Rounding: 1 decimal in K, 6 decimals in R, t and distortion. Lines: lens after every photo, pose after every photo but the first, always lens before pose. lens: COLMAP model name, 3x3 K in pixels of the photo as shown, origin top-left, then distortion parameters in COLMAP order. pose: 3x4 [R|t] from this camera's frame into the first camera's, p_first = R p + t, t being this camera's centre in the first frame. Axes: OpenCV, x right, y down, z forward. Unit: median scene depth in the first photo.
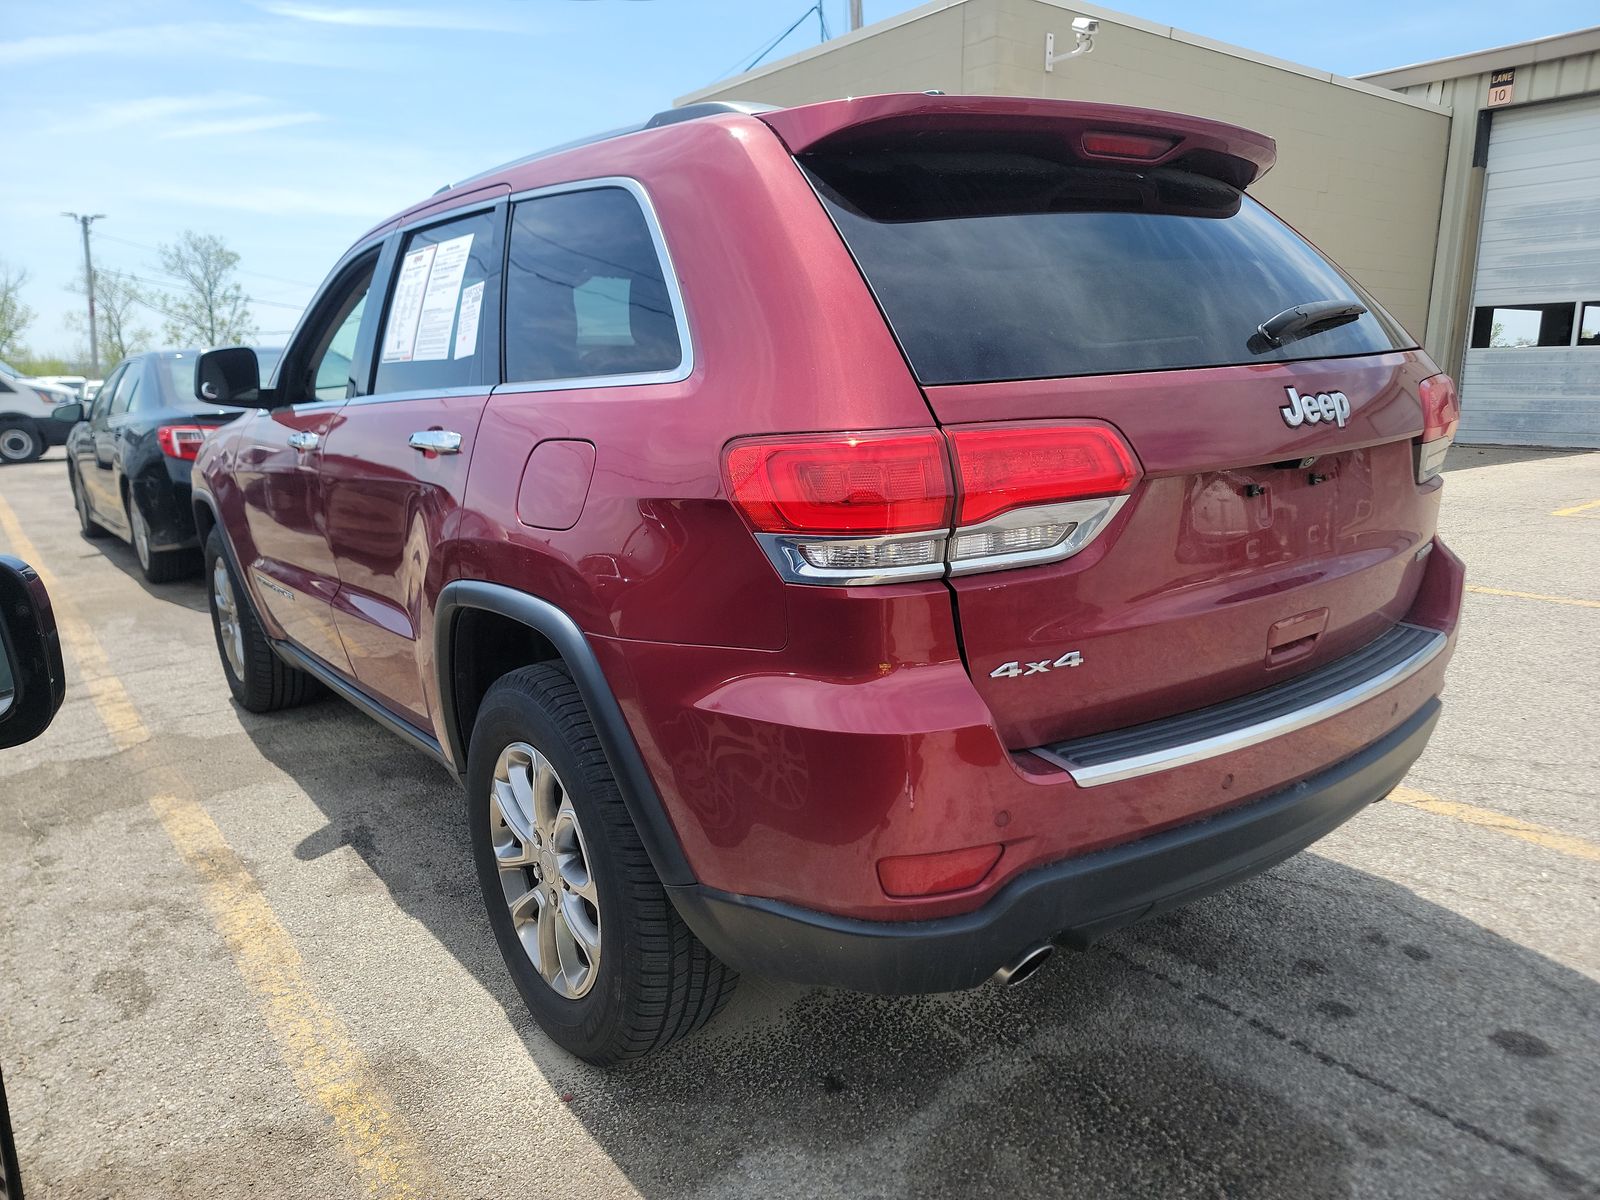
lens RADIAL K [[1156.6, 0, 800.0], [0, 1156.6, 600.0], [0, 0, 1]] dist [0.080281, -0.071210]
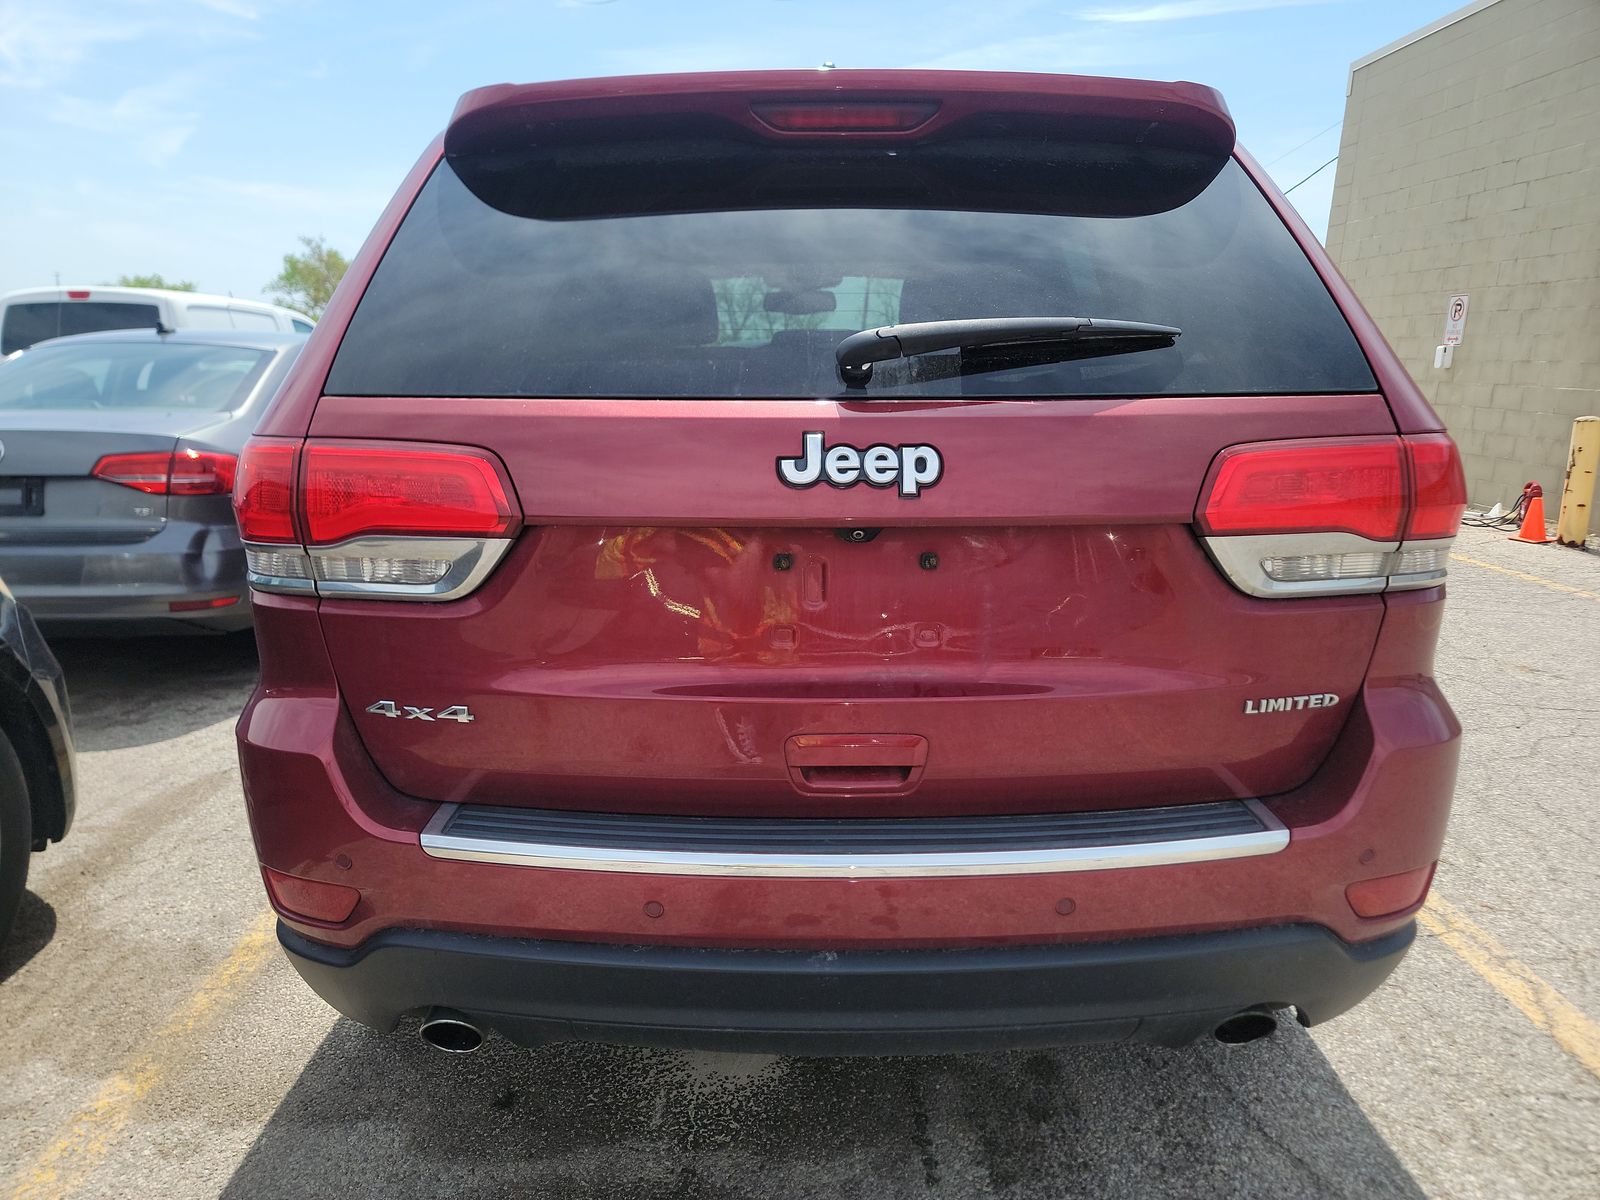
lens RADIAL K [[1156.6, 0, 800.0], [0, 1156.6, 600.0], [0, 0, 1]] dist [0.080281, -0.071210]
pose [[0.787600, 0.164373, -0.593858, 0.792376], [-0.157493, 0.985451, 0.063888, -0.110427], [0.595720, 0.043210, 0.802029, 0.359988]]
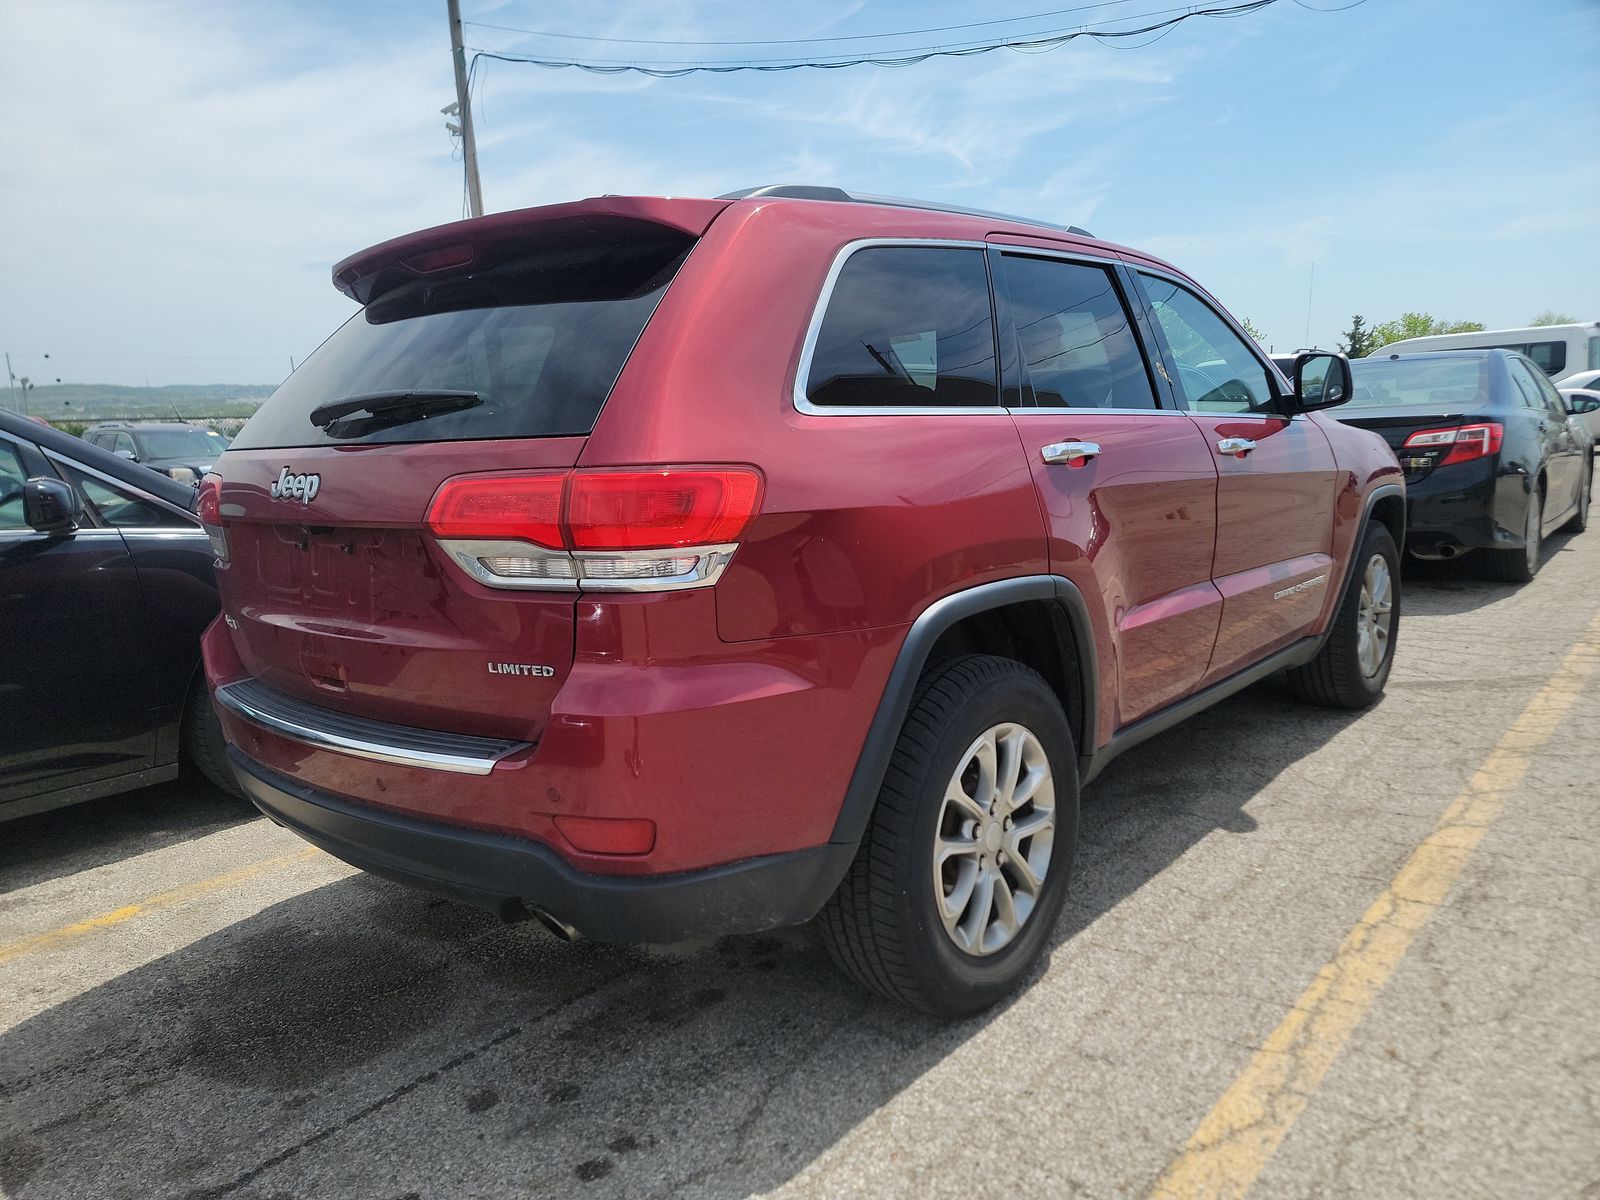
lens RADIAL K [[1129.9, 0, 752.6], [0, 1129.9, 608.7], [0, 0, 1]] dist [0.069239, -0.064825]
pose [[0.173519, 0.195391, -0.965253, 1.545729], [-0.164584, 0.972091, 0.167188, -0.287579], [0.970981, 0.129854, 0.200835, 1.127519]]
